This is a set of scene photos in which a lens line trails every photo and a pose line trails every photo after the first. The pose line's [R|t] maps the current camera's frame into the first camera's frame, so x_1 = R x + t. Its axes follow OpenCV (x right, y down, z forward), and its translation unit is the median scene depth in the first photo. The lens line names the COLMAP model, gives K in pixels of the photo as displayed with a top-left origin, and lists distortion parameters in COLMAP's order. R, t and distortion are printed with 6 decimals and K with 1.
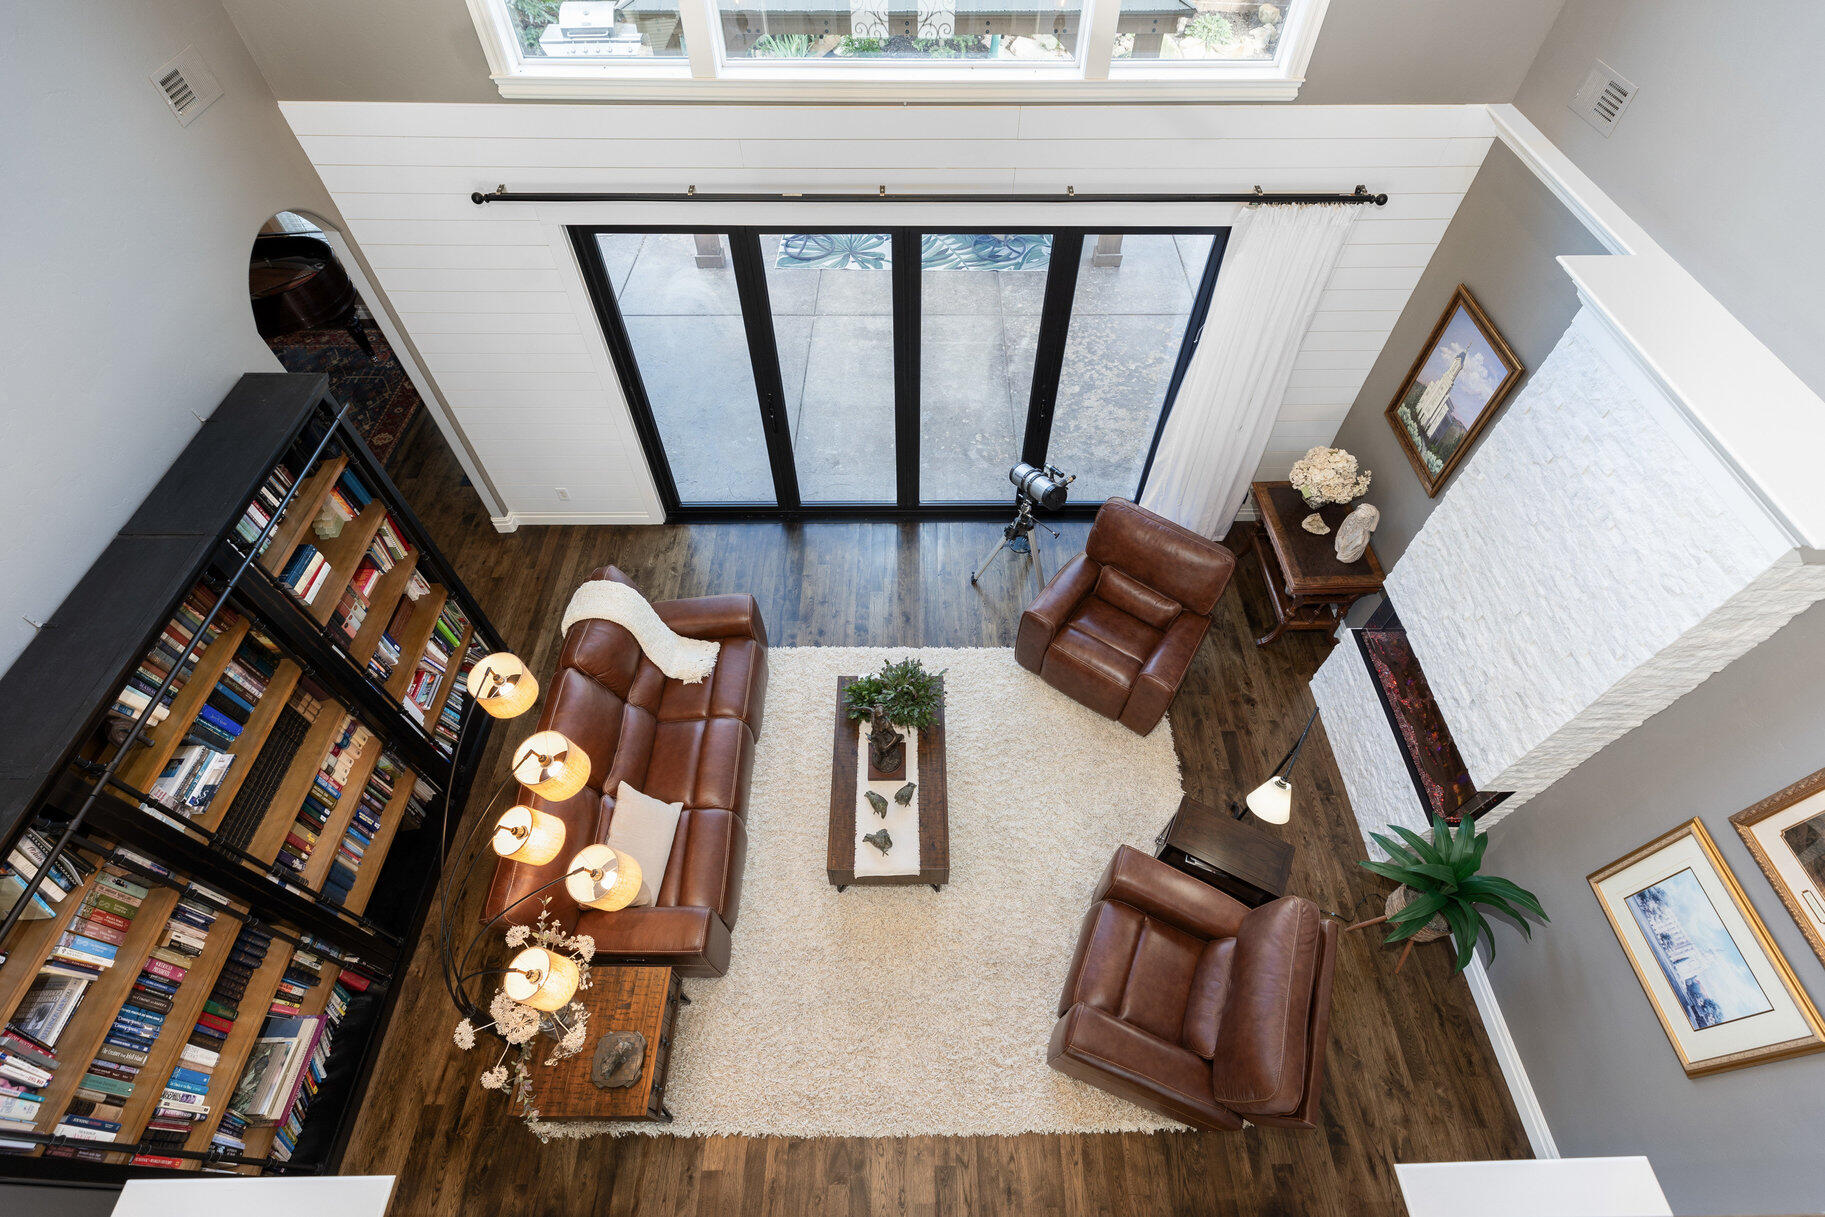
lens RADIAL K [[831.0, 0, 913.0], [0, 831.0, 610.6], [0, 0, 1]] dist [0.006222, 0.000206]
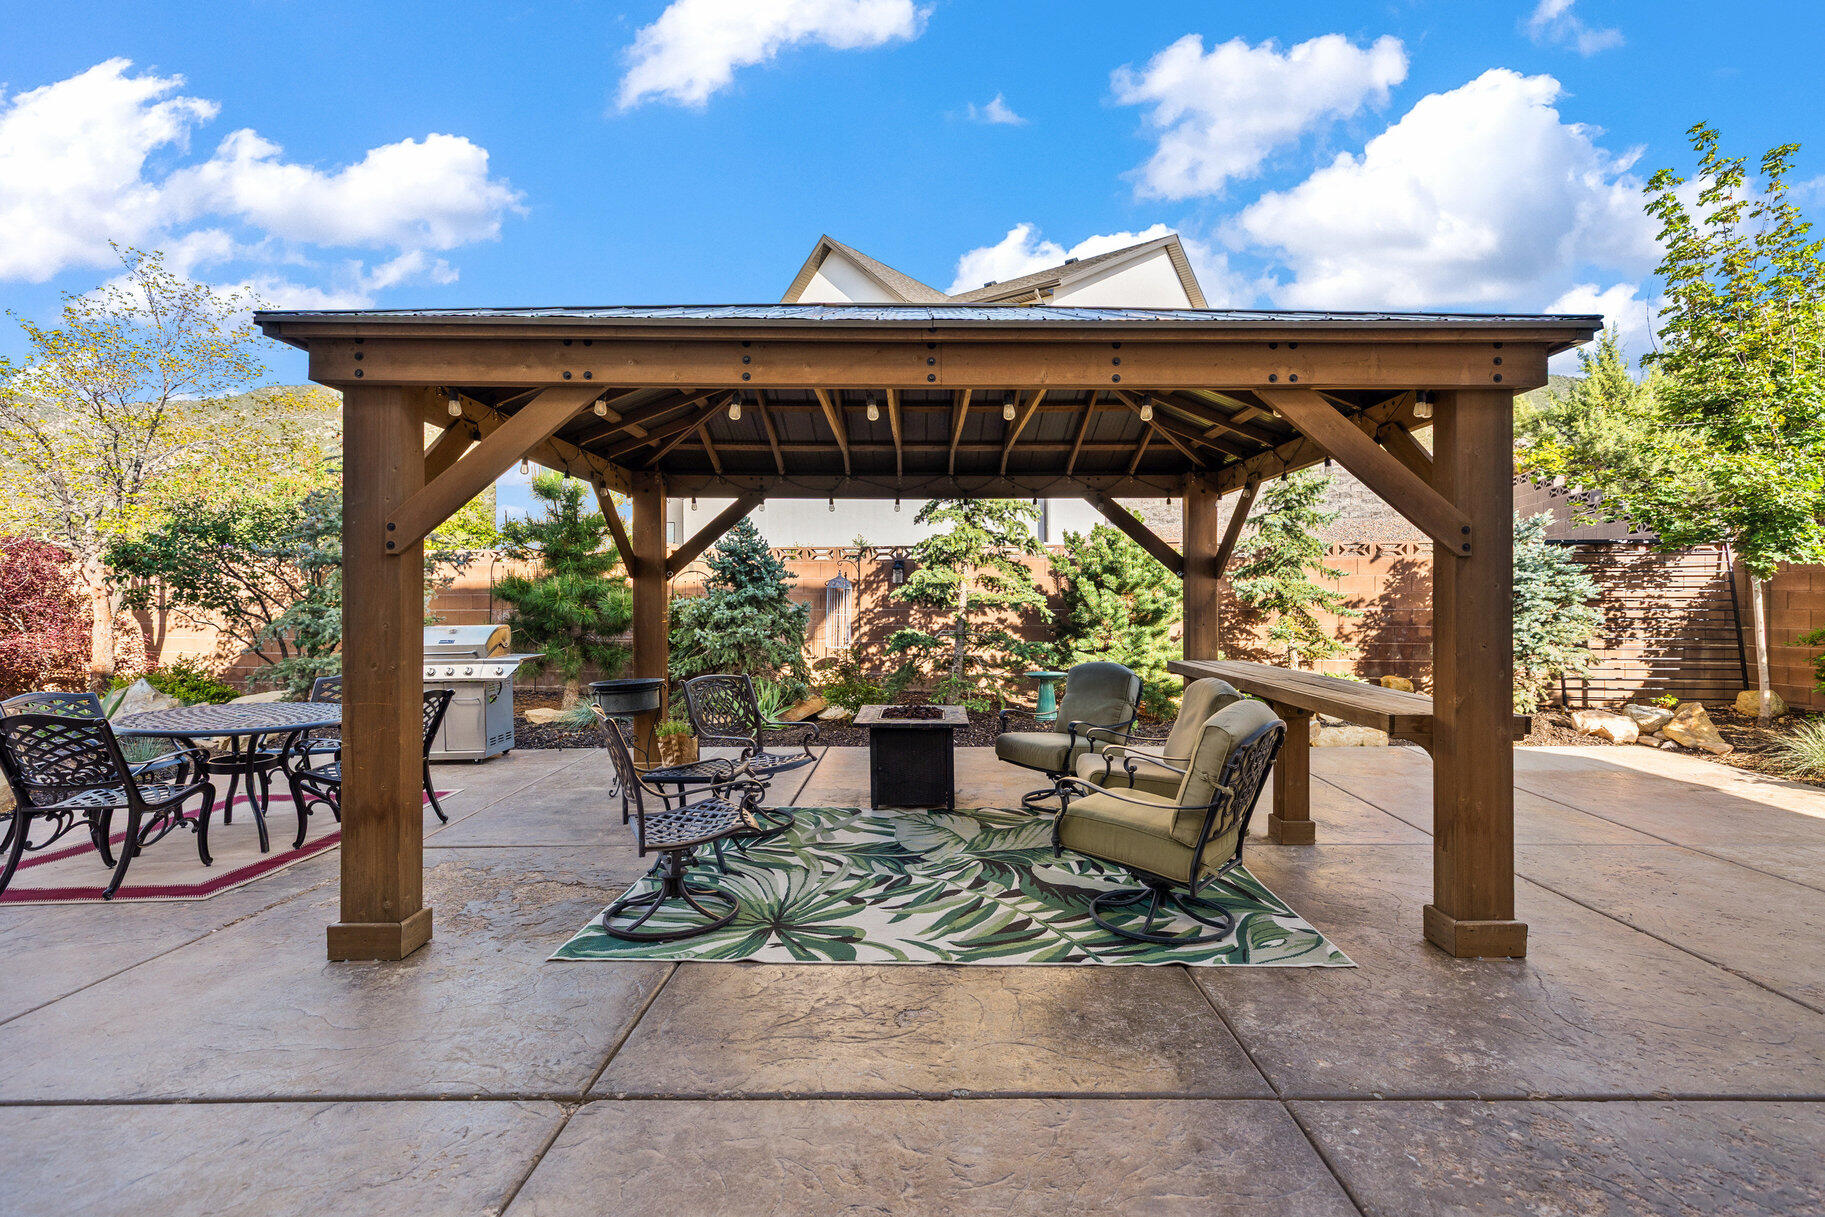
lens RADIAL K [[831.0, 0, 913.3], [0, 831.0, 607.5], [0, 0, 1]] dist [0.006222, 0.000206]
pose [[0.999948, 0.005286, -0.008765, -0.016085], [-0.010191, 0.594660, -0.803913, -0.390706], [0.000962, 0.803960, 0.594683, 1.214348]]
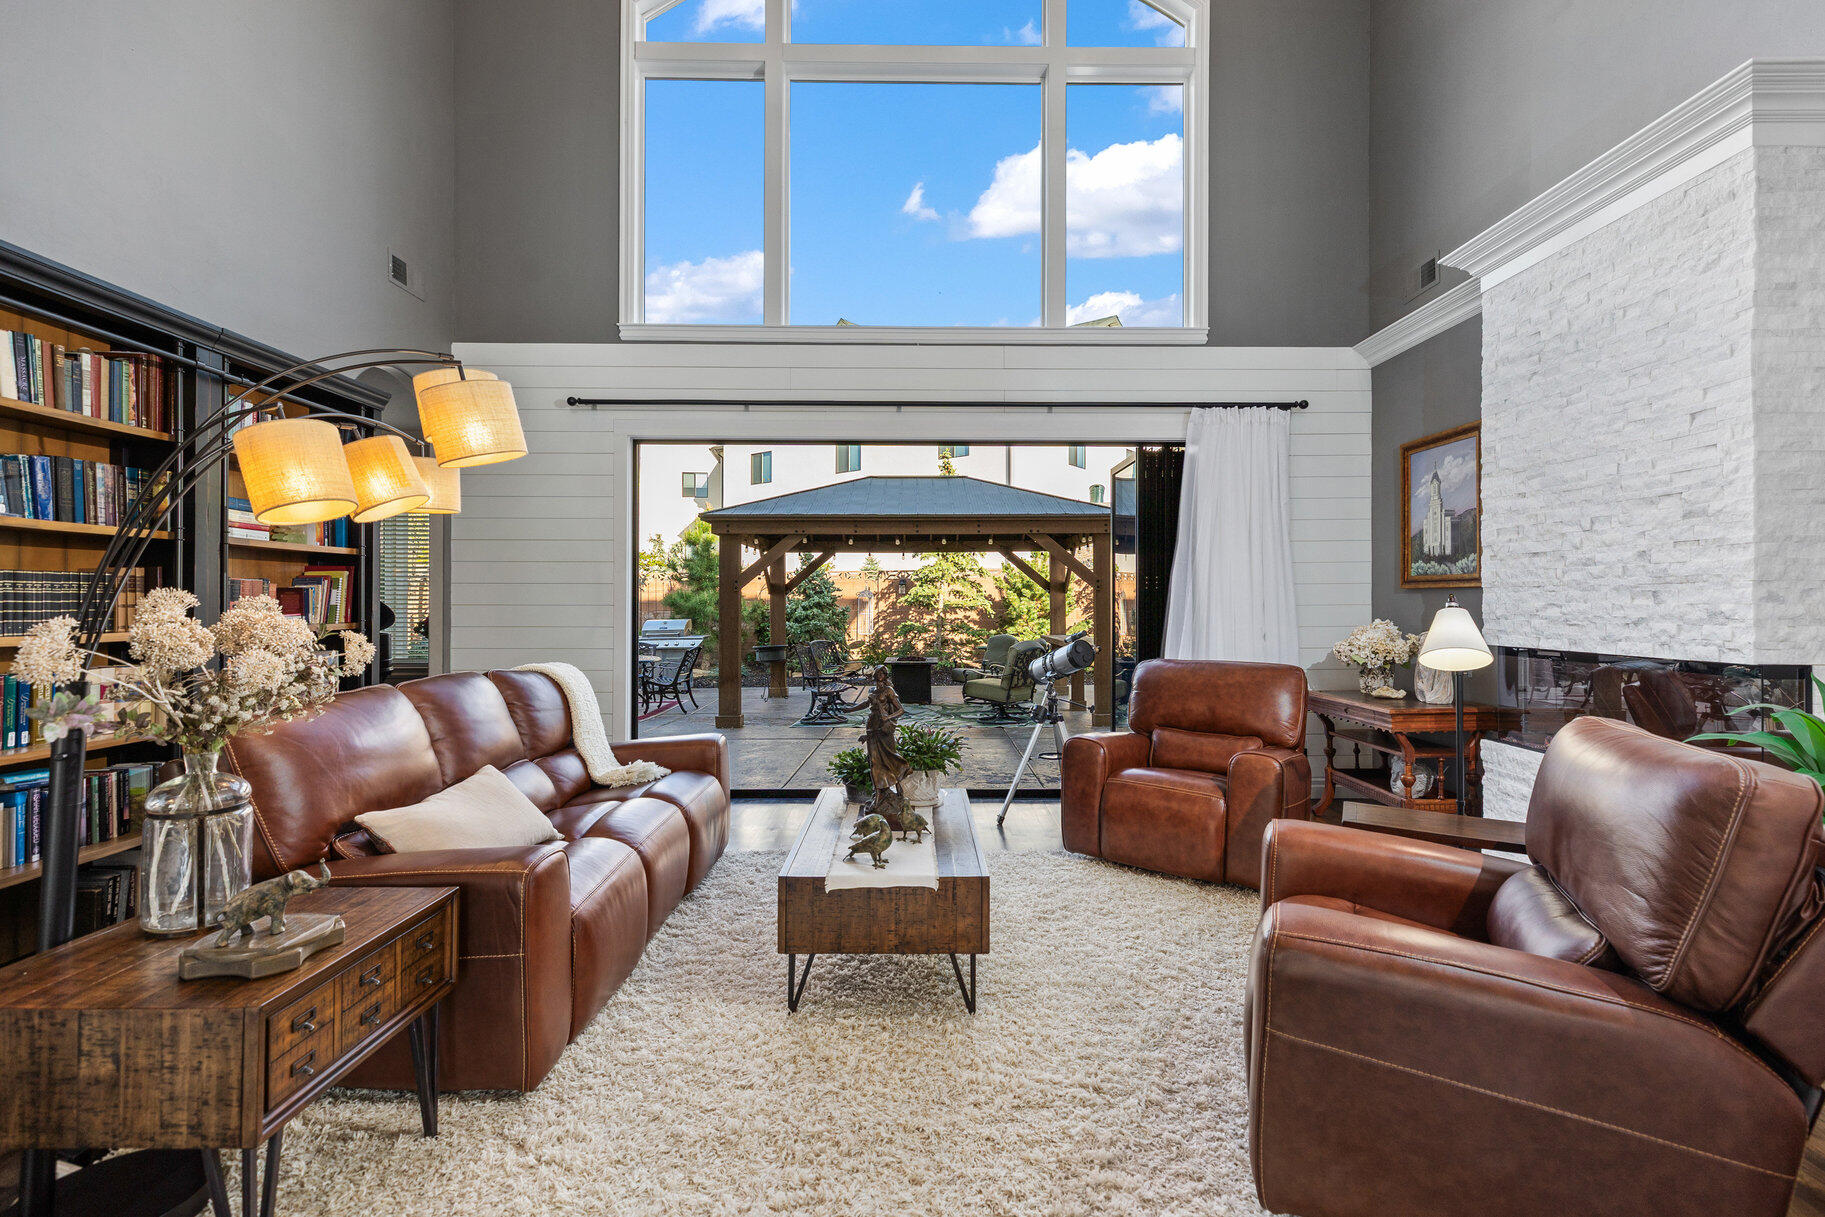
lens RADIAL K [[831.0, 0, 916.0], [0, 831.0, 607.6], [0, 0, 1]] dist [0.006222, 0.000206]
pose [[0.999993, 0.001232, -0.003552, -0.005077], [-0.003592, 0.592121, -0.805841, 0.622628], [0.001111, 0.805848, 0.592122, 0.470629]]
